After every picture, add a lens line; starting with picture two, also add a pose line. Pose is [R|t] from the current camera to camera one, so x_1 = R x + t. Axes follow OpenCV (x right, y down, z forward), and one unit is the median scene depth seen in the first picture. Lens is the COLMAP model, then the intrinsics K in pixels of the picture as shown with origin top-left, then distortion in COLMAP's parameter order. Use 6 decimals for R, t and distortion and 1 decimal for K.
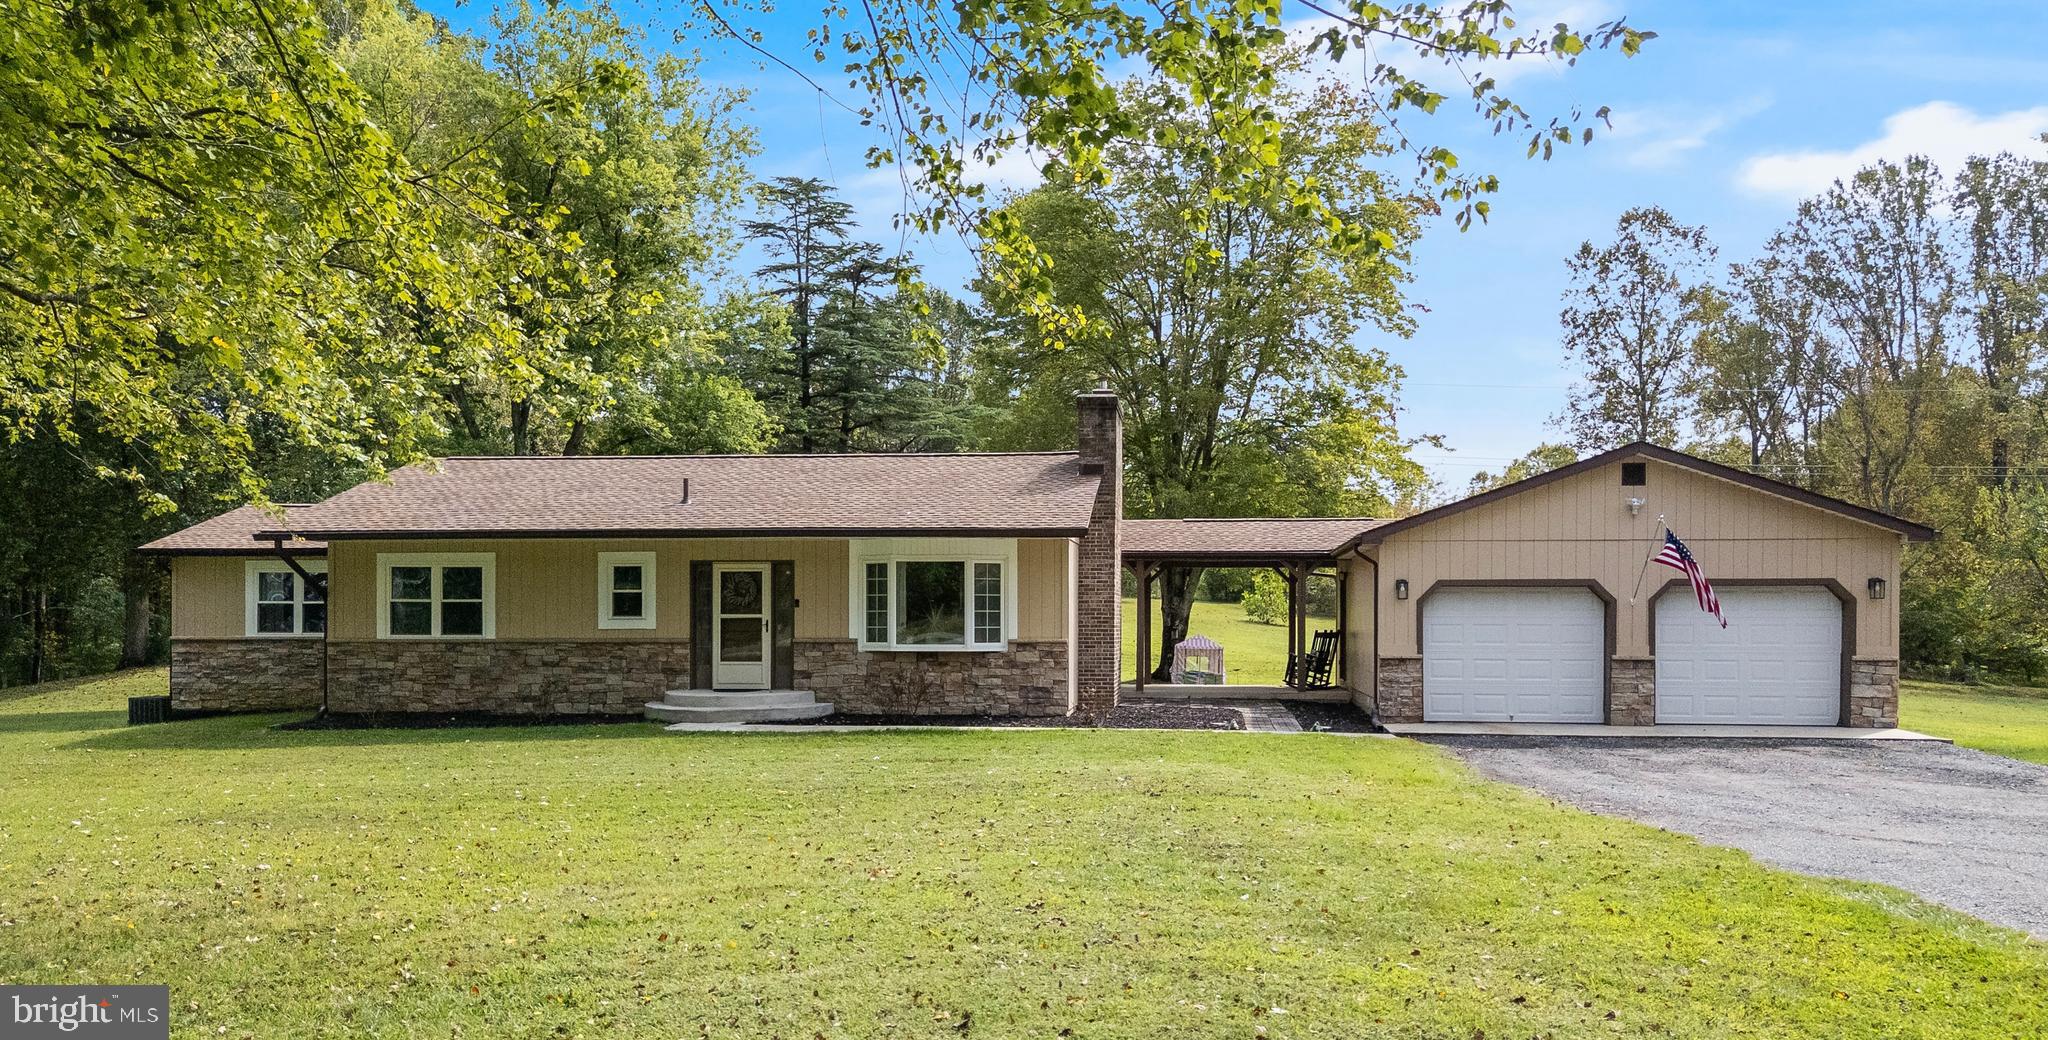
lens RADIAL K [[1493.2, 0, 999.4], [0, 1493.2, 583.1], [0, 0, 1]] dist [0.037944, -0.001003]
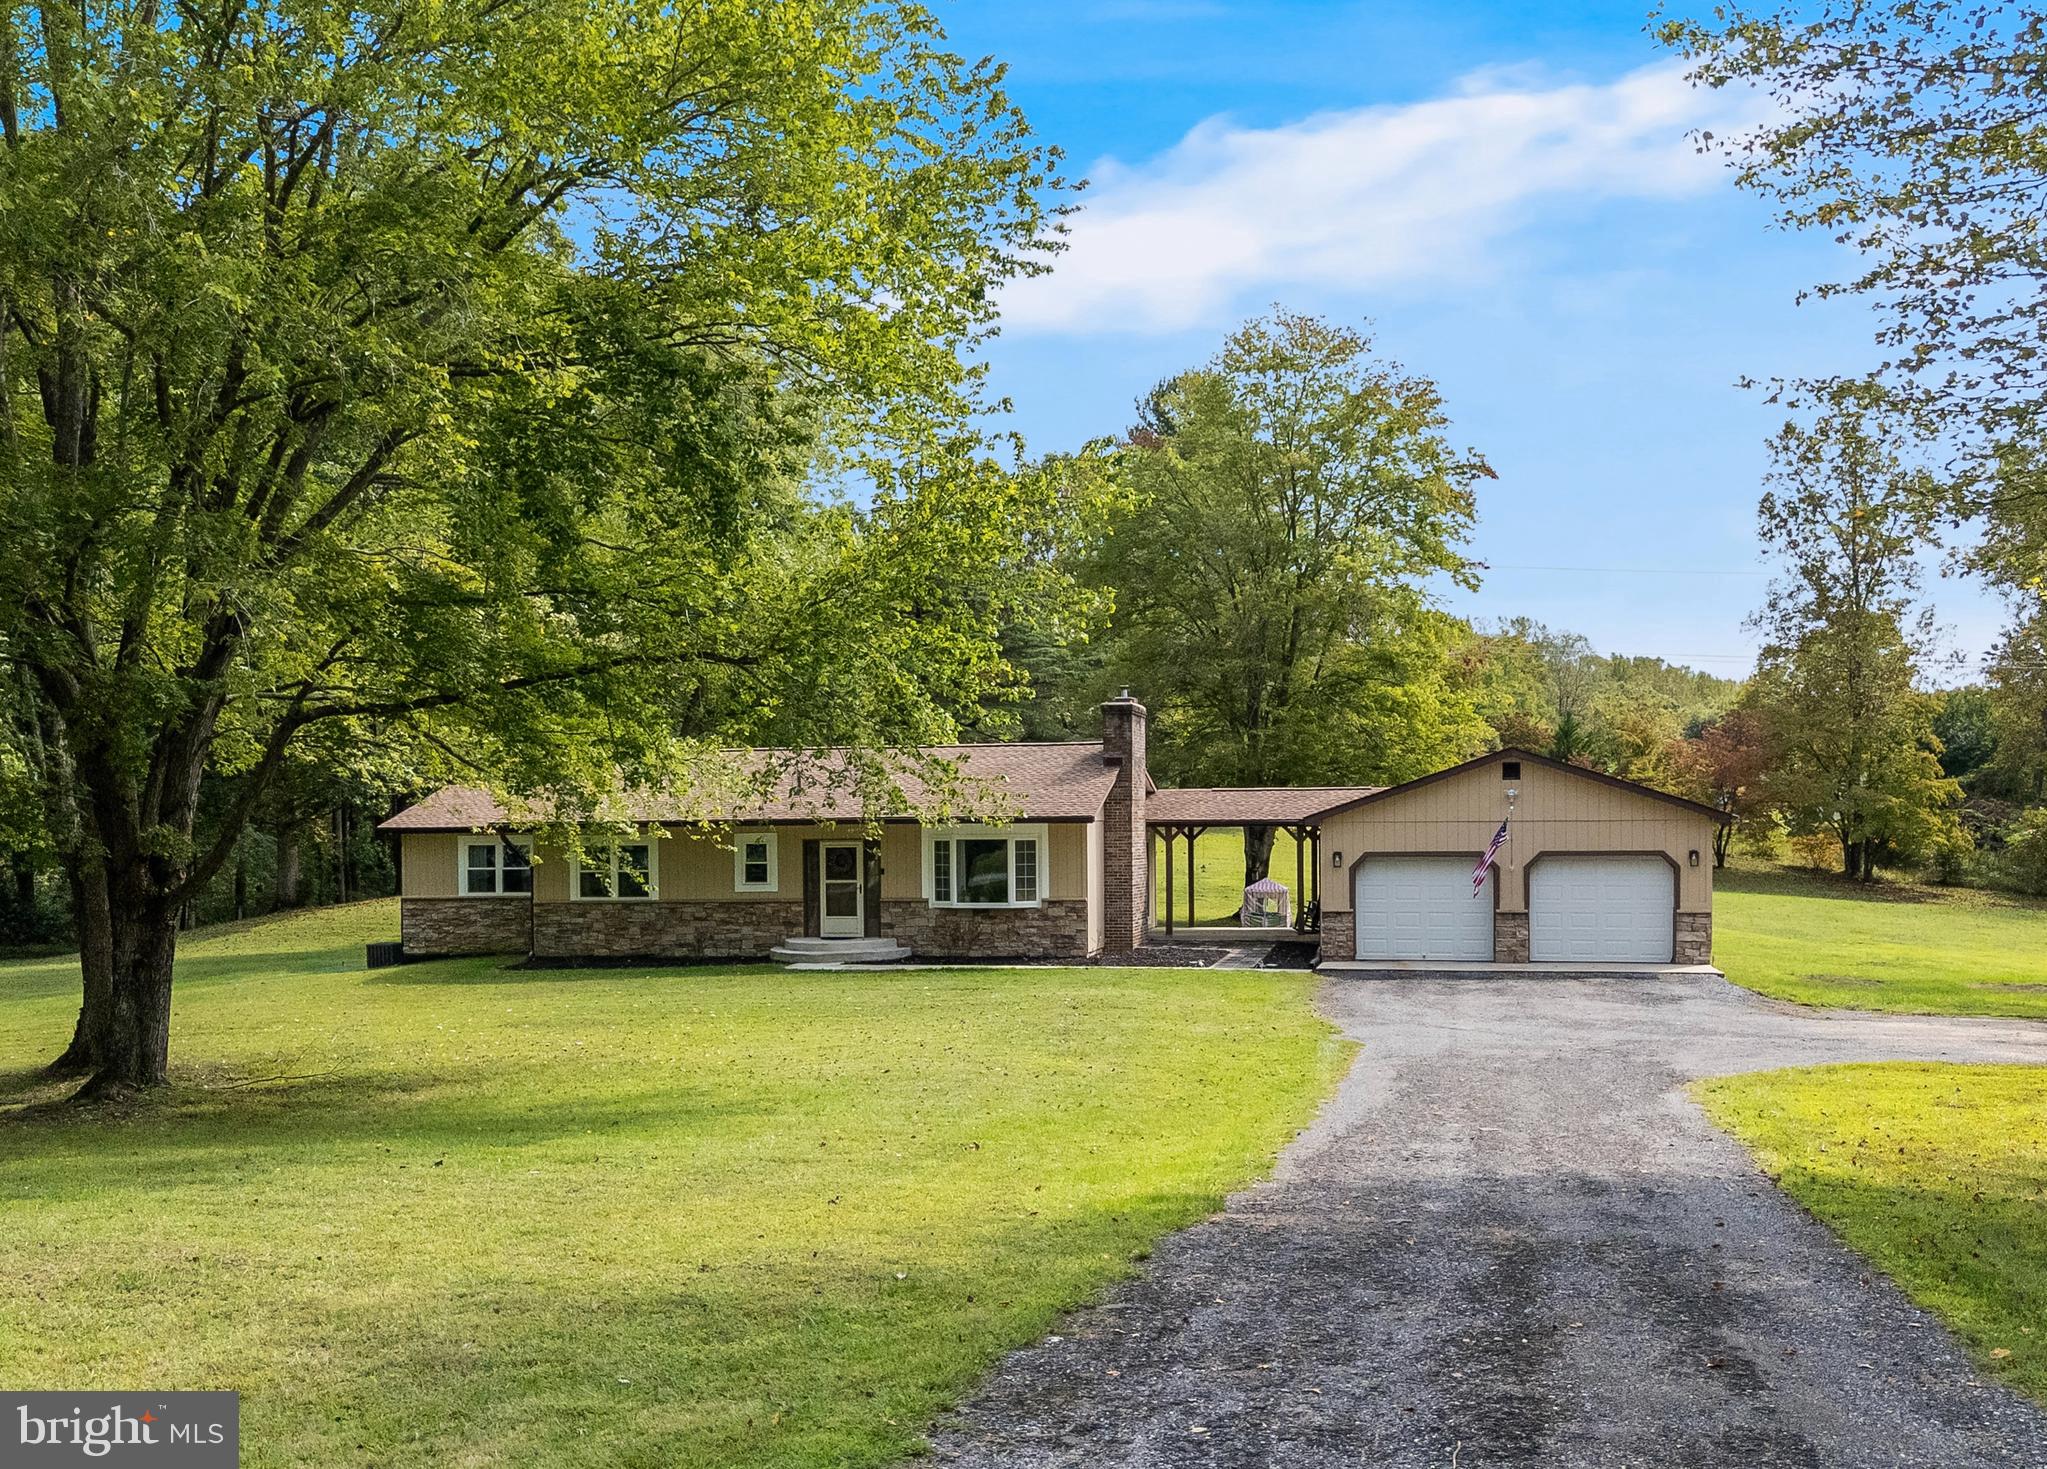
lens RADIAL K [[2024.0, 0, 1023.5], [0, 2024.0, 734.5], [0, 0, 1]] dist [0.104663, -0.187411]
pose [[0.994678, -0.015215, -0.101905, 0.170081], [0.013670, 0.999781, -0.015837, -0.076746], [0.102124, 0.014359, 0.994668, -0.758482]]
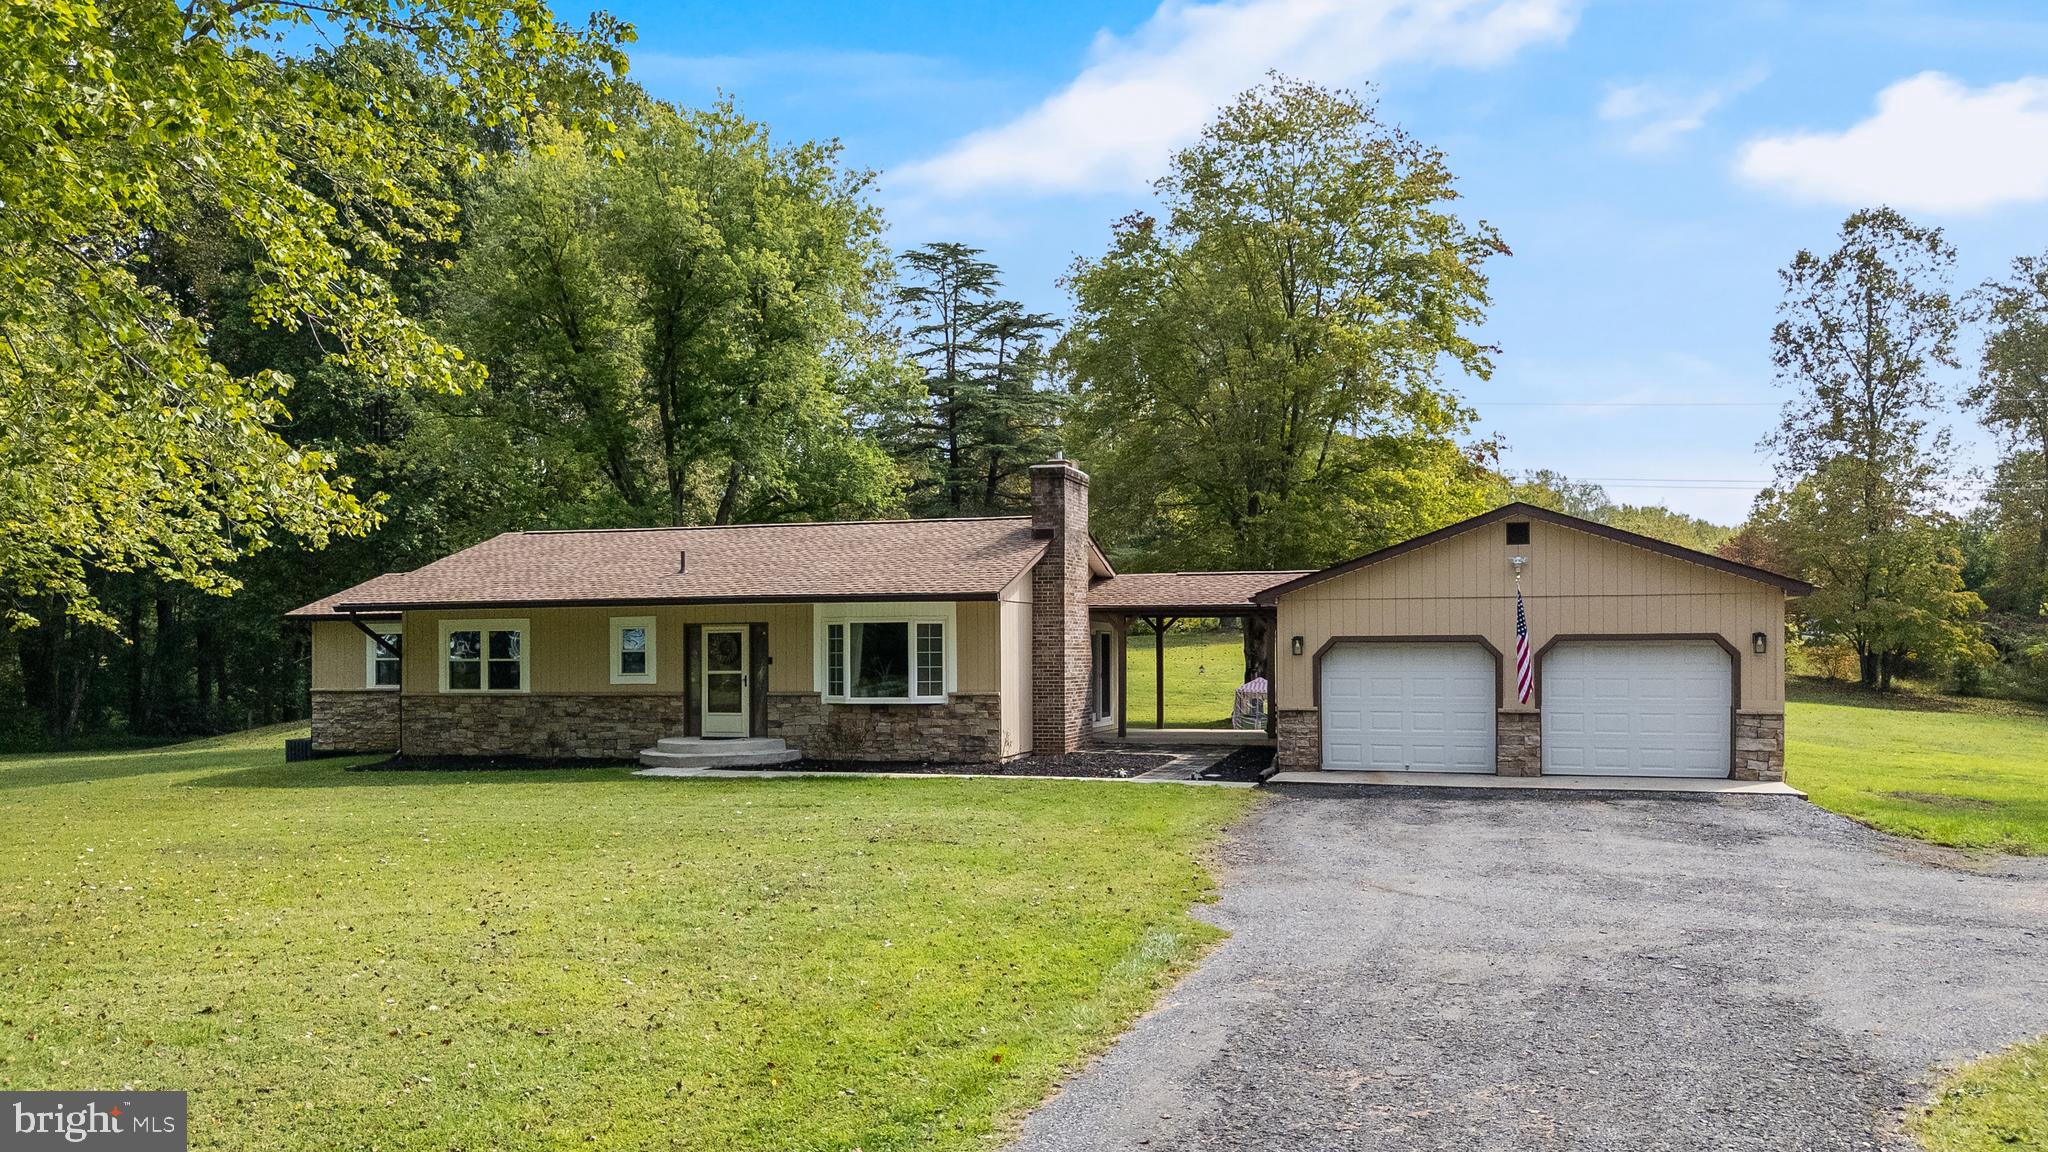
lens RADIAL K [[1515.0, 0, 1029.9], [0, 1515.0, 578.8], [0, 0, 1]] dist [0.061477, -0.049860]
pose [[0.981985, -0.016050, -0.188277, 0.271891], [0.012319, 0.999704, -0.020971, -0.021723], [0.188558, 0.018273, 0.981892, -0.088537]]
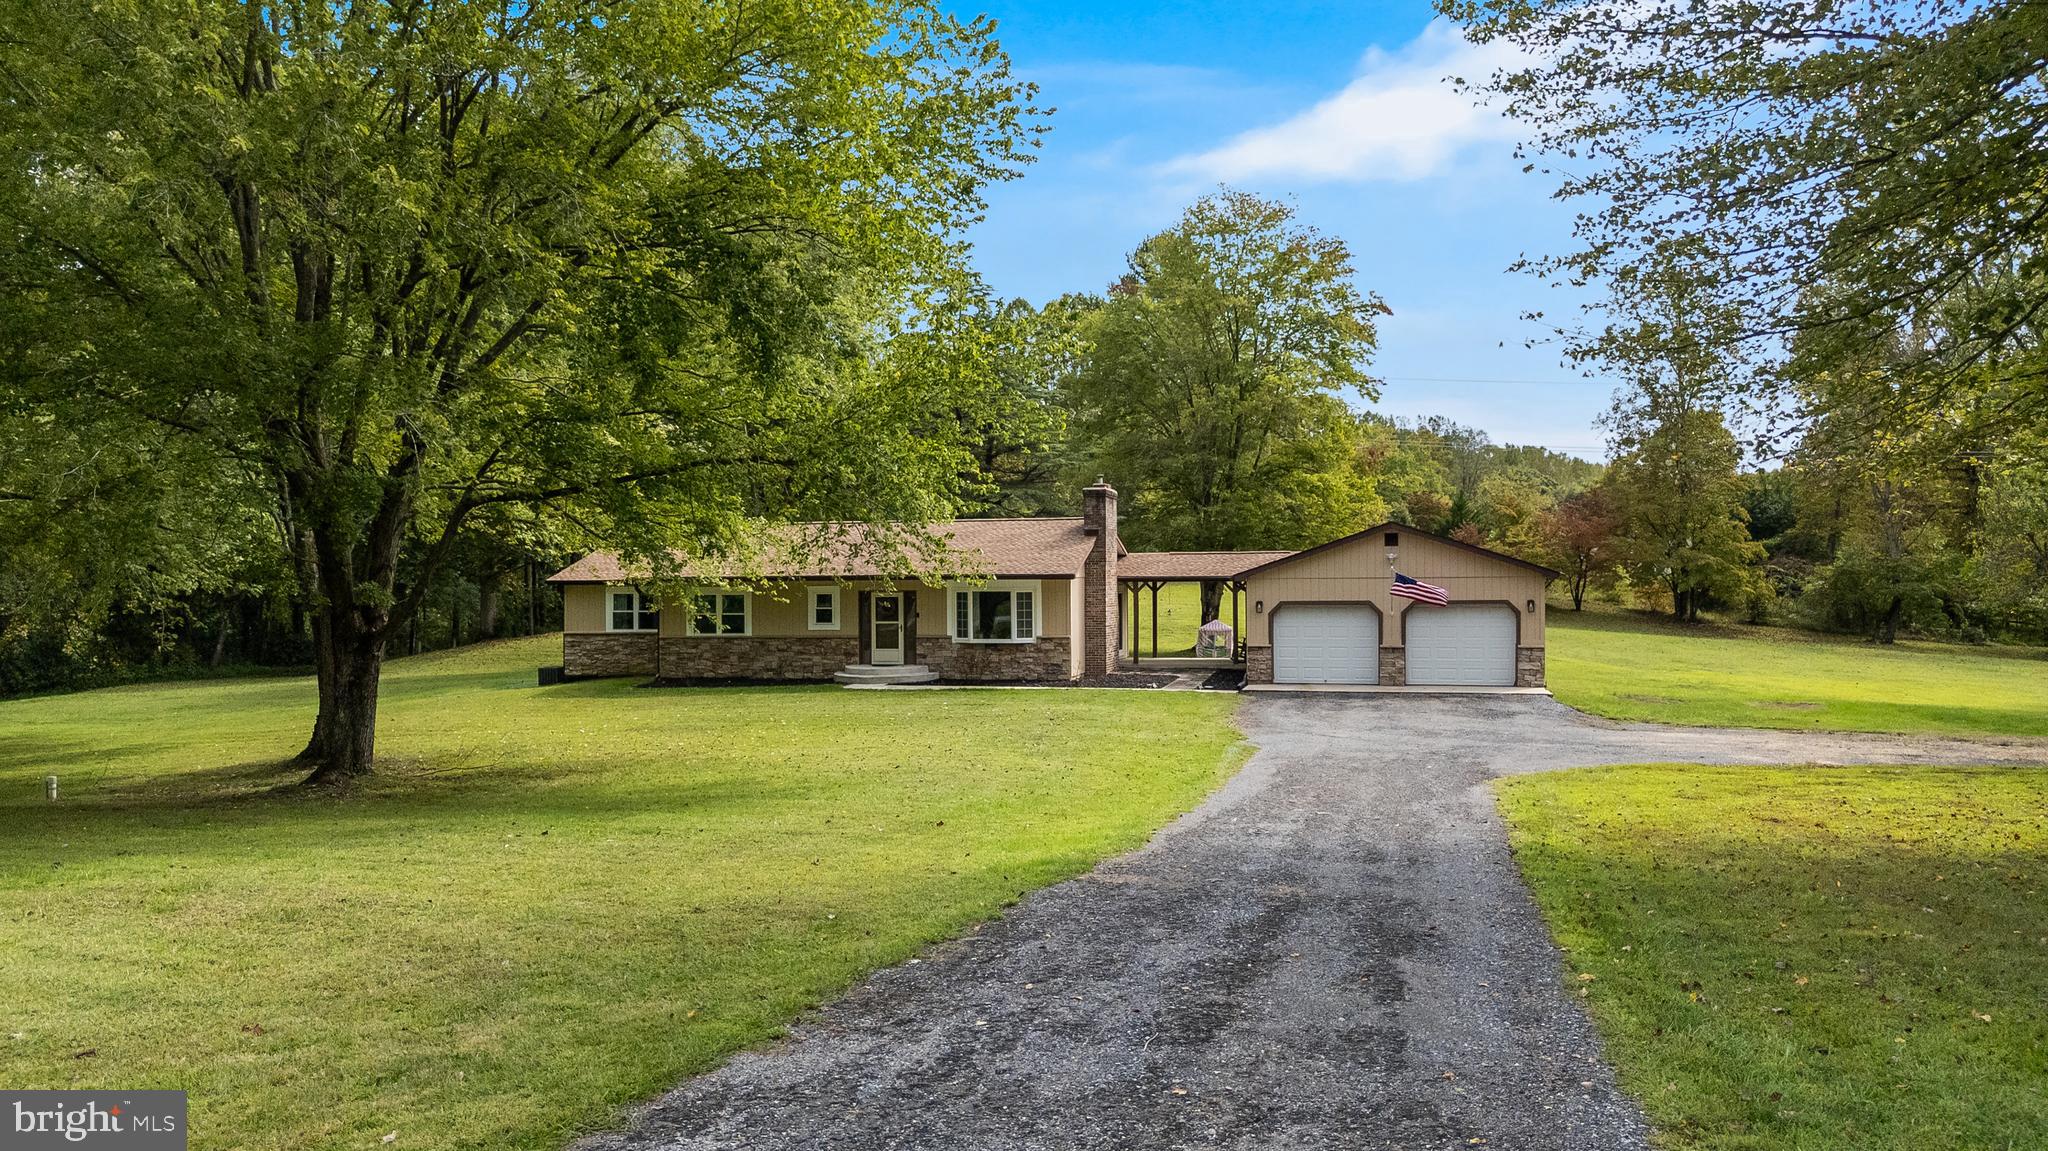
lens RADIAL K [[1551.4, 0, 995.7], [0, 1551.4, 498.6], [0, 0, 1]] dist [0.075231, -0.108428]
pose [[0.989780, -0.017076, -0.141574, 0.213352], [0.014269, 0.999681, -0.020820, -0.083315], [0.141885, 0.018587, 0.989709, -0.784940]]
